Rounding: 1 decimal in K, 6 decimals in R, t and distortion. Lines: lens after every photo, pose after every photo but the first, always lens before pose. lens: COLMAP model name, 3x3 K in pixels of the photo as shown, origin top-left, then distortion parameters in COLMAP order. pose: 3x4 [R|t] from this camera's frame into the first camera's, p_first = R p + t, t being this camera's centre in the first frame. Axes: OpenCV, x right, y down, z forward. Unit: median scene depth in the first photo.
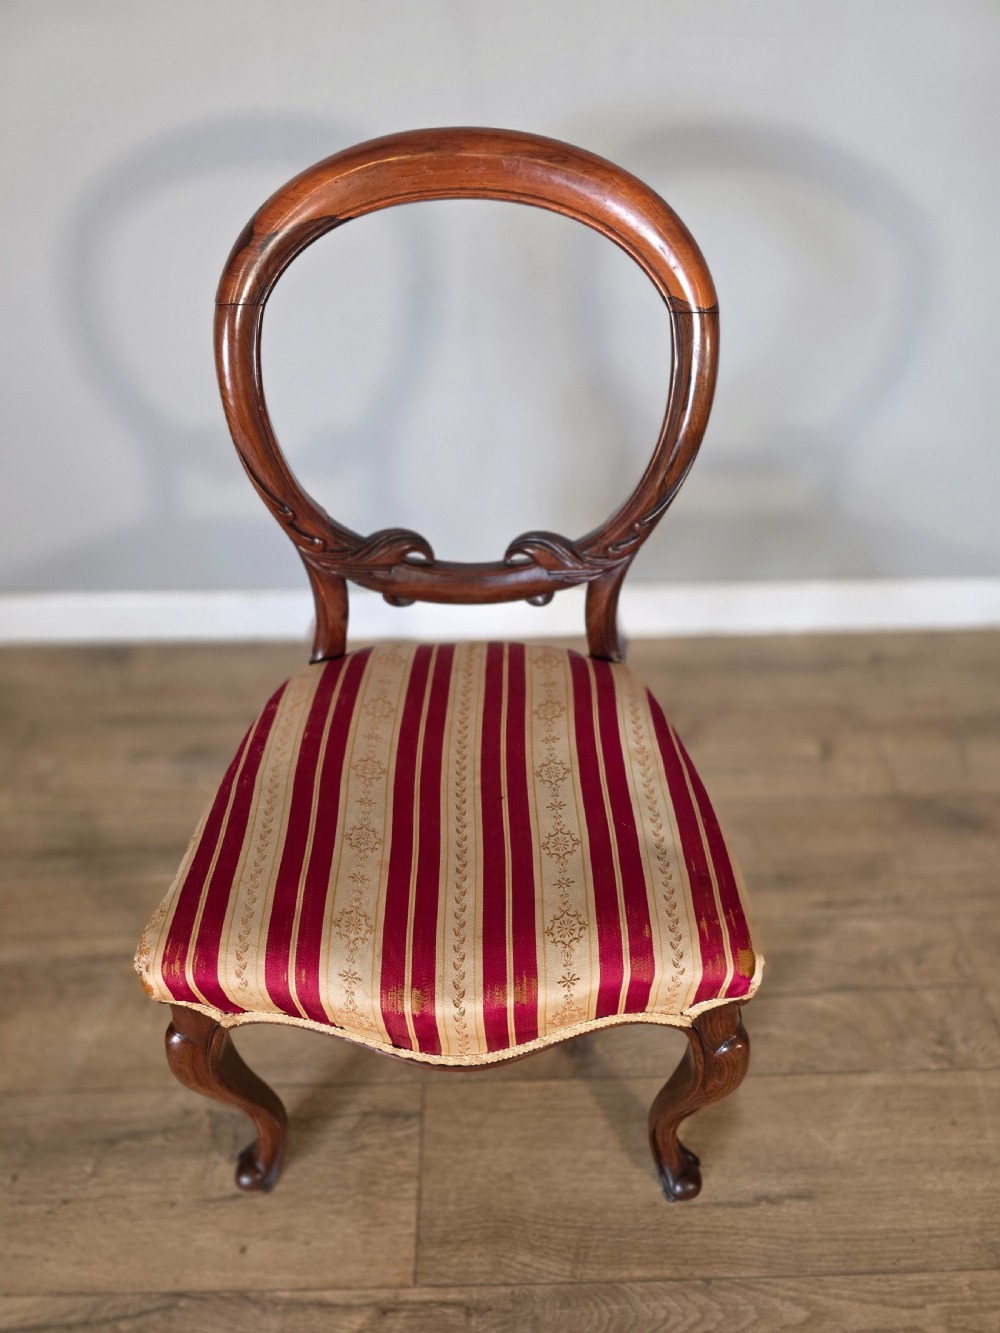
lens RADIAL K [[911.1, 0, 508.3], [0, 911.1, 675.0], [0, 0, 1]] dist [0.043841, -0.047311]
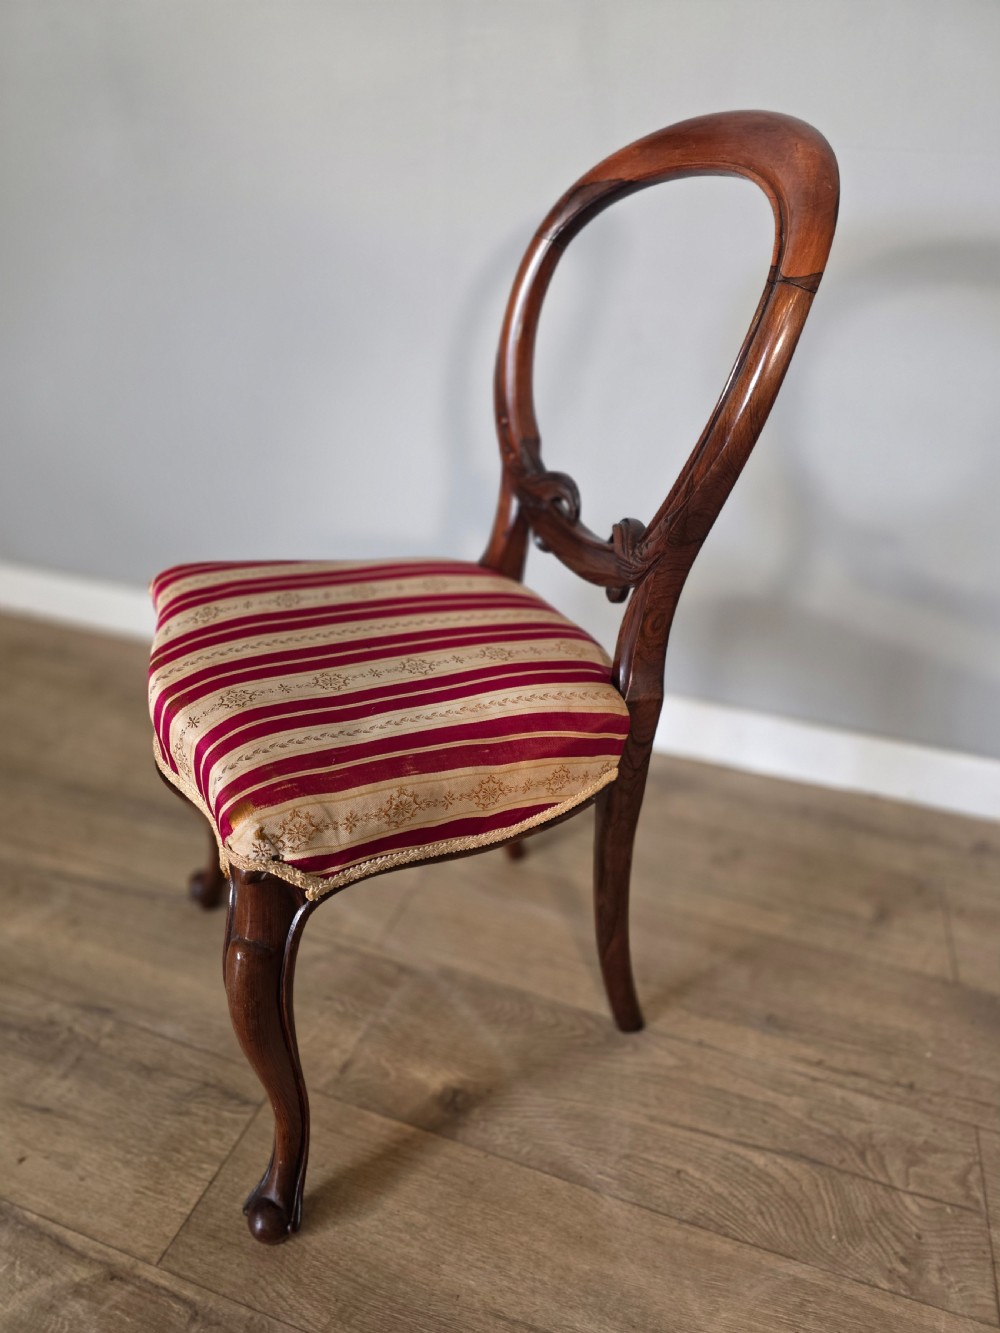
lens RADIAL K [[911.1, 0, 489.5], [0, 911.1, 671.3], [0, 0, 1]] dist [0.043841, -0.047311]
pose [[0.935923, 0.203297, -0.287607, 0.333444], [-0.273778, 0.933649, -0.230964, 0.267931], [0.221569, 0.294905, 0.929483, 0.110768]]
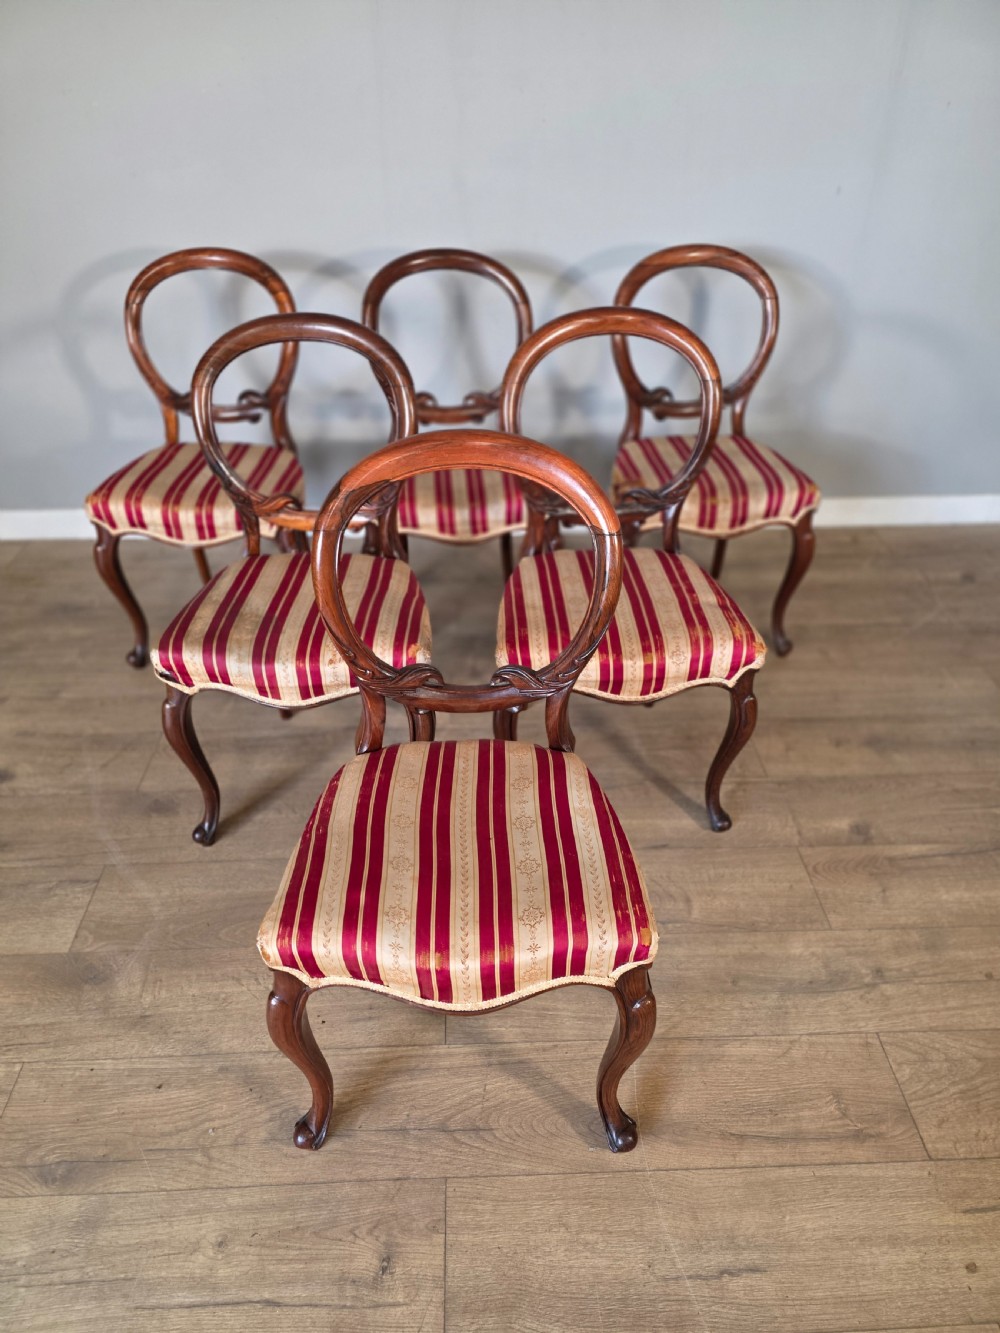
lens RADIAL K [[904.3, 0, 501.3], [0, 904.3, 663.4], [0, 0, 1]] dist [0.053168, -0.058481]
pose [[0.999873, -0.004198, 0.015358, -0.009213], [0.006347, 0.989755, -0.142638, 0.052577], [-0.014601, 0.142717, 0.989656, -0.471188]]
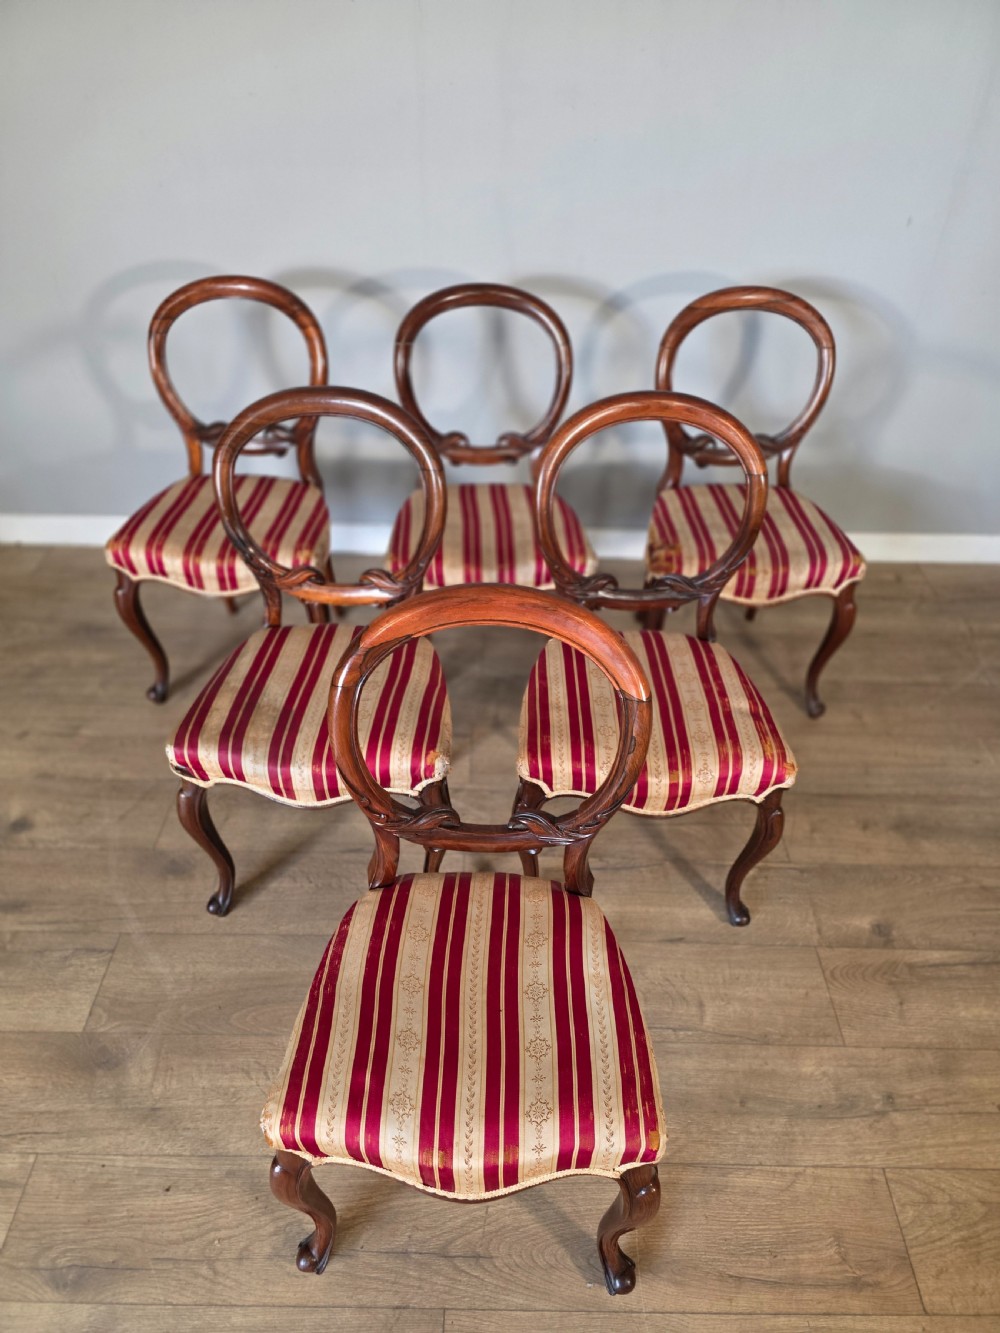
lens RADIAL K [[904.3, 0, 504.0], [0, 904.3, 666.0], [0, 0, 1]] dist [0.053168, -0.058481]
pose [[0.999220, 0.038213, -0.009993, -0.007060], [-0.038752, 0.997388, -0.060953, -0.291818], [0.007637, 0.061293, 0.998091, -0.452896]]
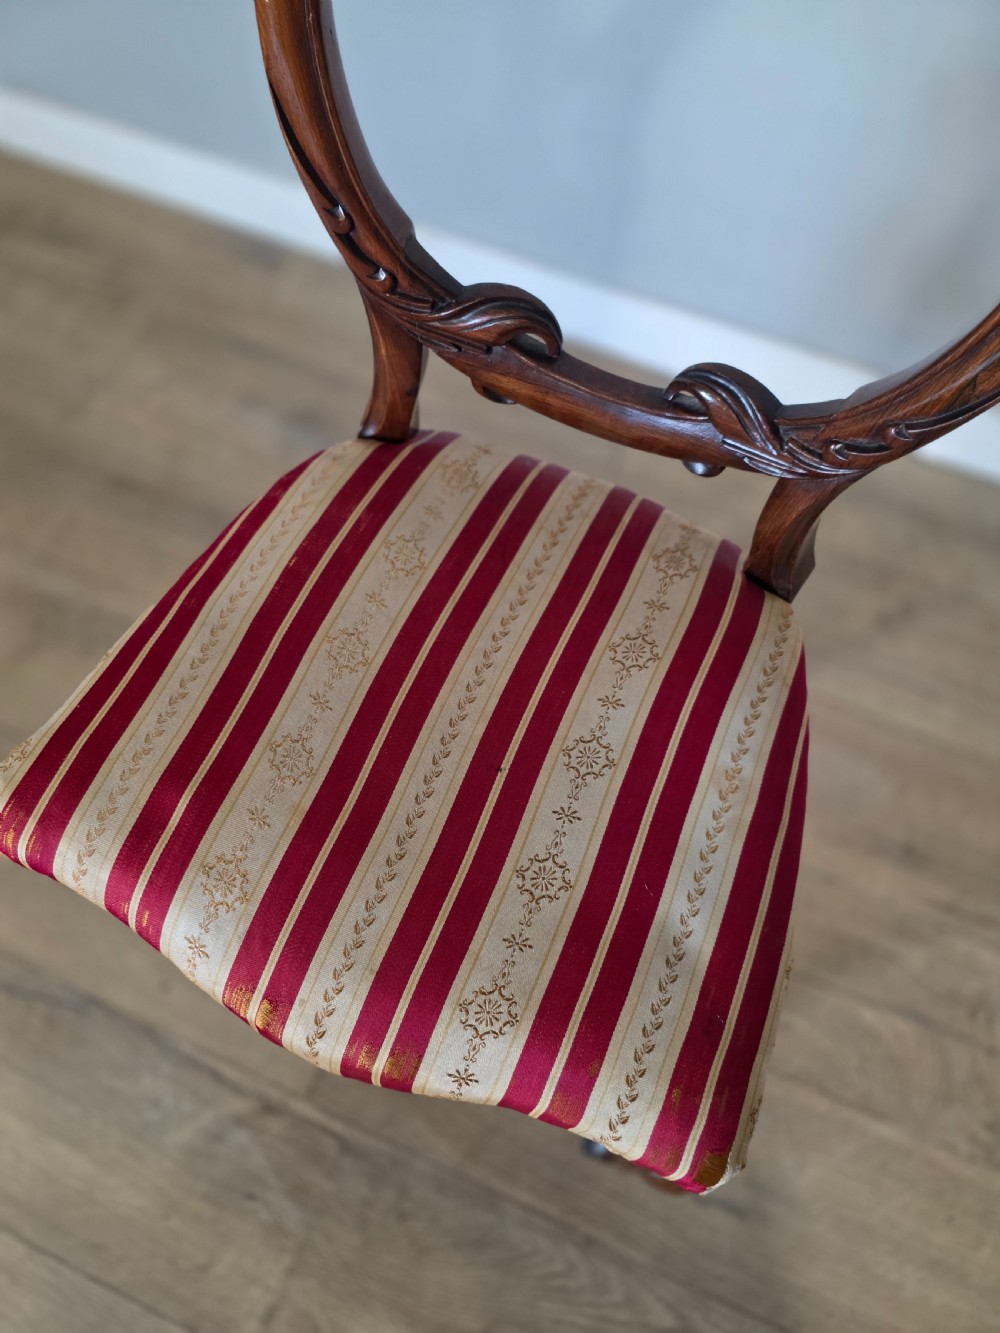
lens RADIAL K [[911.1, 0, 505.8], [0, 911.1, 665.7], [0, 0, 1]] dist [0.043841, -0.047311]
pose [[0.911269, 0.383873, -0.149095, 0.059905], [-0.297751, 0.864284, 0.405409, -0.184435], [0.284486, -0.325044, 0.901895, 0.352251]]
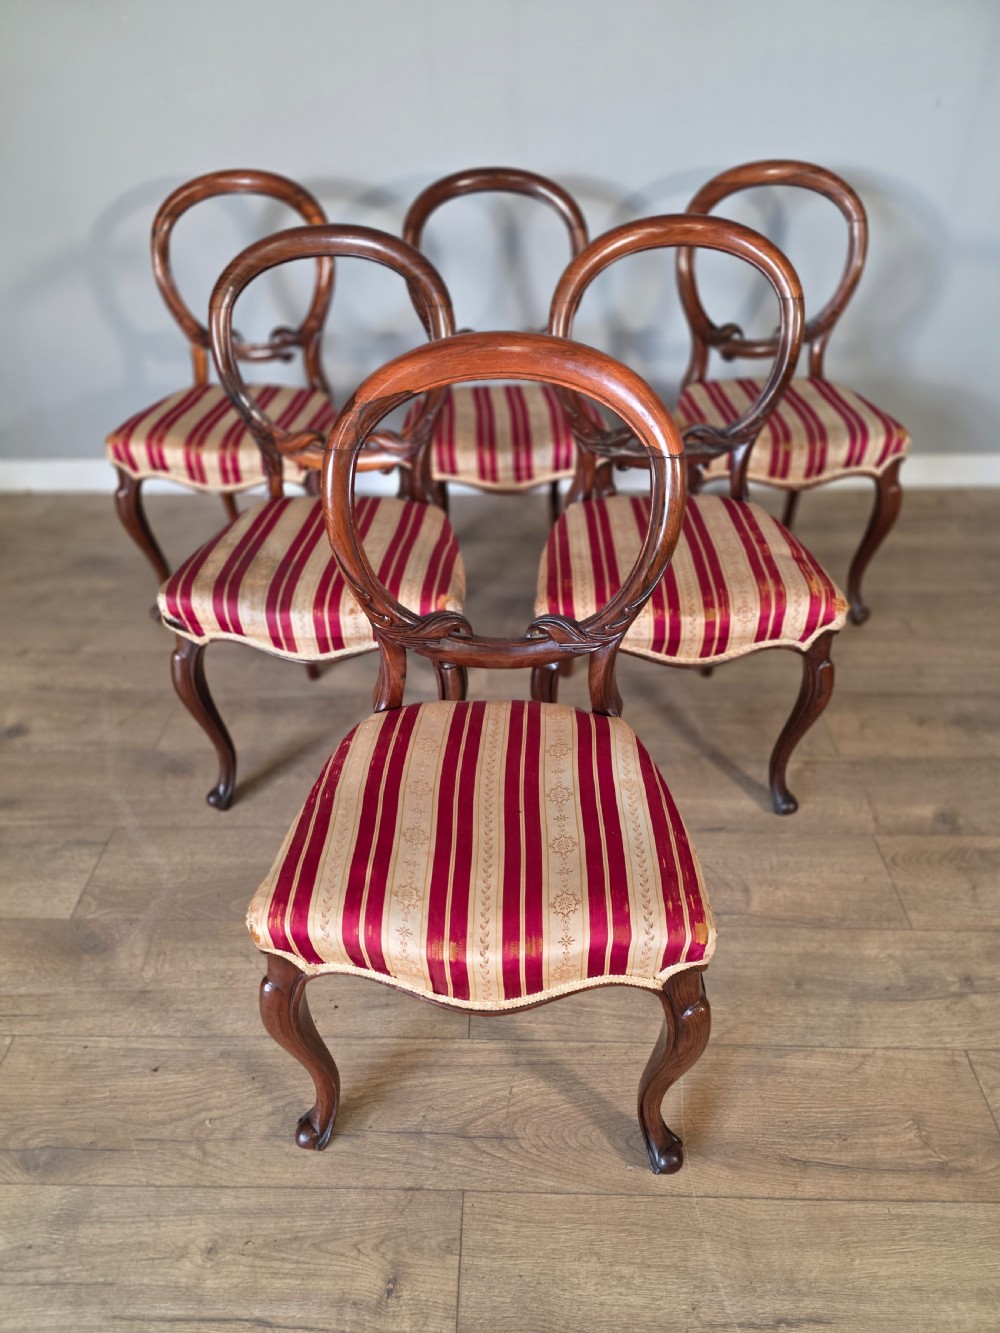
lens RADIAL K [[904.3, 0, 493.4], [0, 904.3, 667.2], [0, 0, 1]] dist [0.053168, -0.058481]
pose [[0.998589, 0.019019, -0.049582, 0.013431], [-0.024621, 0.993068, -0.114938, 0.068696], [0.047052, 0.115996, 0.992135, -0.277730]]
